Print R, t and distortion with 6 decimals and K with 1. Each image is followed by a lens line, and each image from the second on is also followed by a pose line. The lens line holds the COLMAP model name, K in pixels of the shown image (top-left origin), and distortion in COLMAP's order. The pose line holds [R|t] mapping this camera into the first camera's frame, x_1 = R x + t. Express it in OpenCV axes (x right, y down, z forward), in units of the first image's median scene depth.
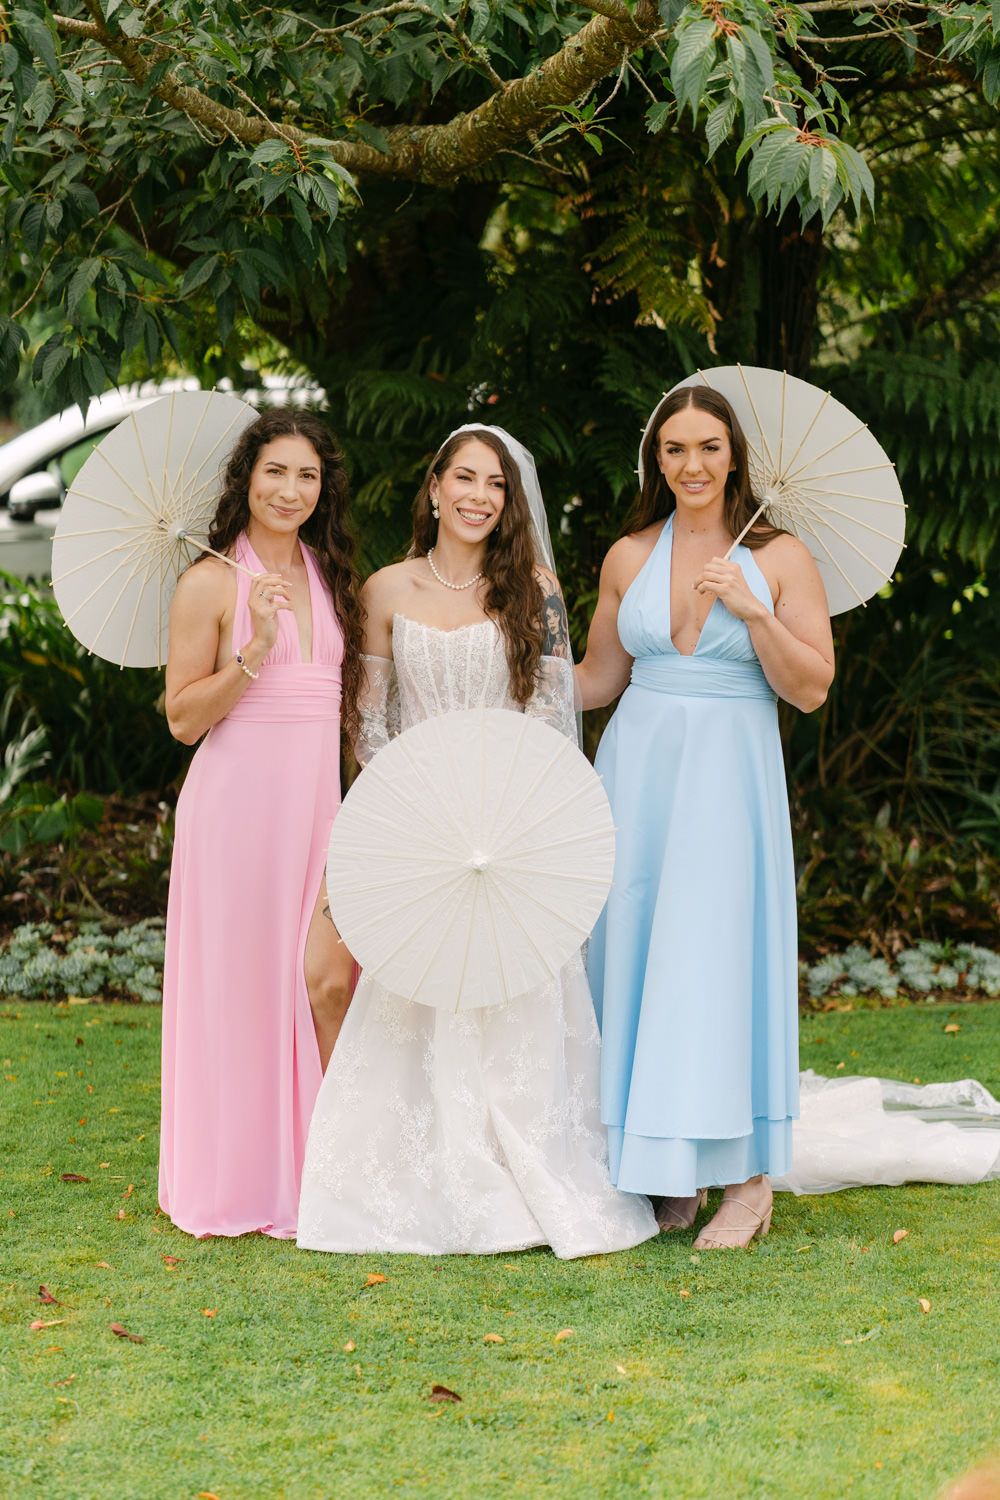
lens RADIAL K [[3751.6, 0, 496.9], [0, 3751.6, 748.9], [0, 0, 1]] dist [0.103613, 0.000000]
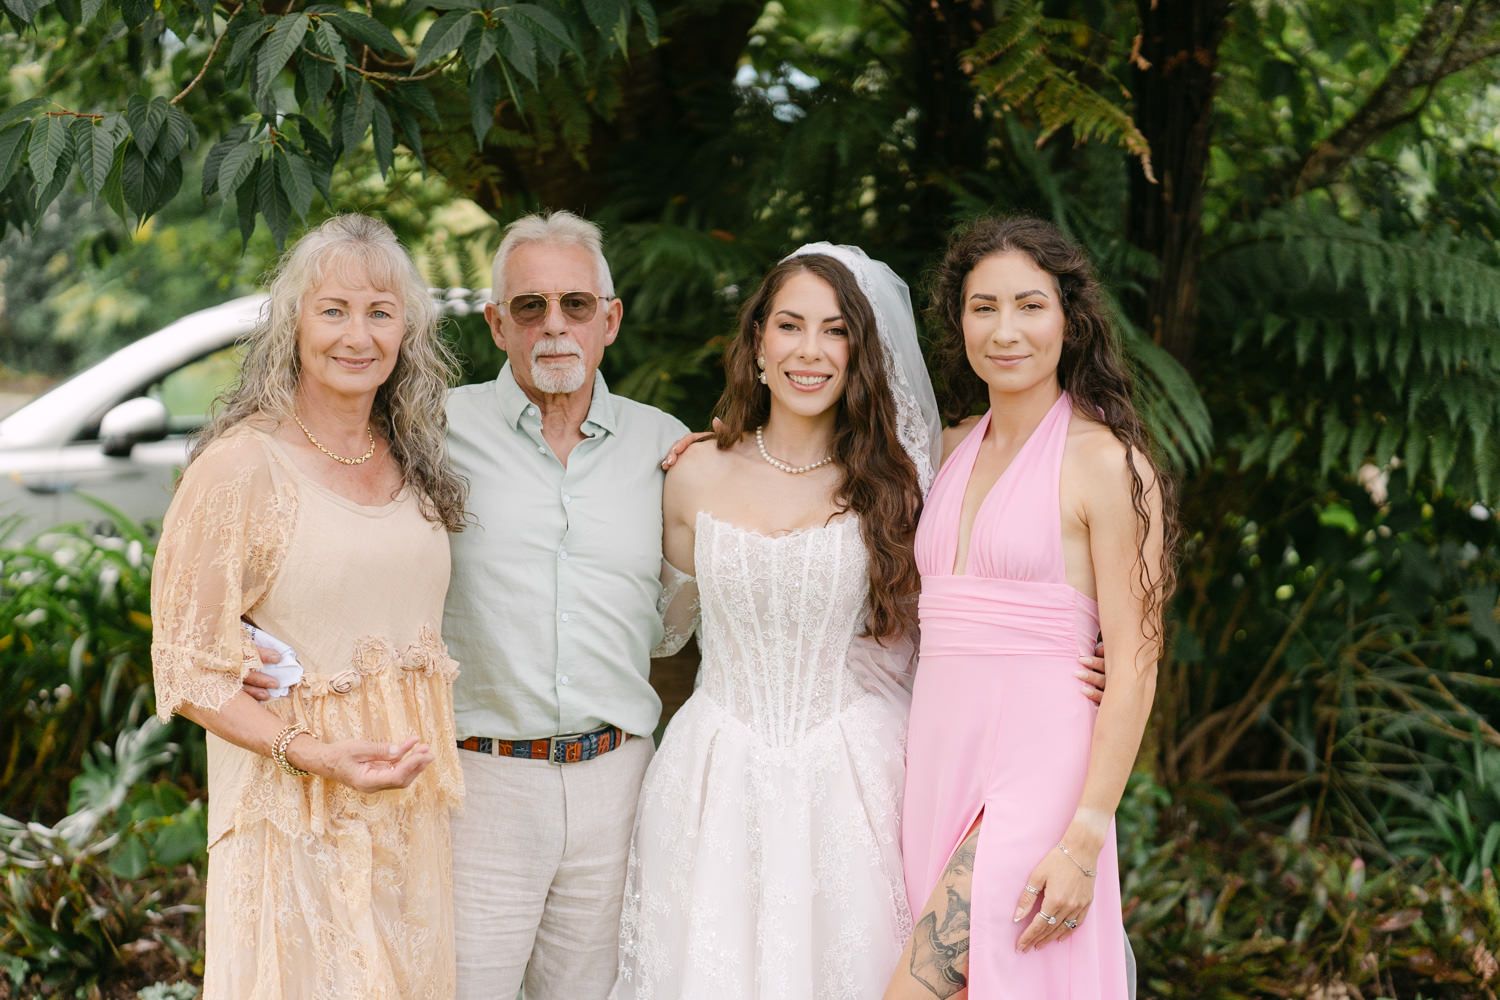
lens RADIAL K [[3751.6, 0, 752.9], [0, 3751.6, 502.7], [0, 0, 1]] dist [0.103613, 0.000000]
pose [[0.998593, -0.000743, 0.053021, -0.048164], [0.003763, 0.998374, -0.056880, -0.004386], [-0.052893, 0.057000, 0.996972, 0.262462]]
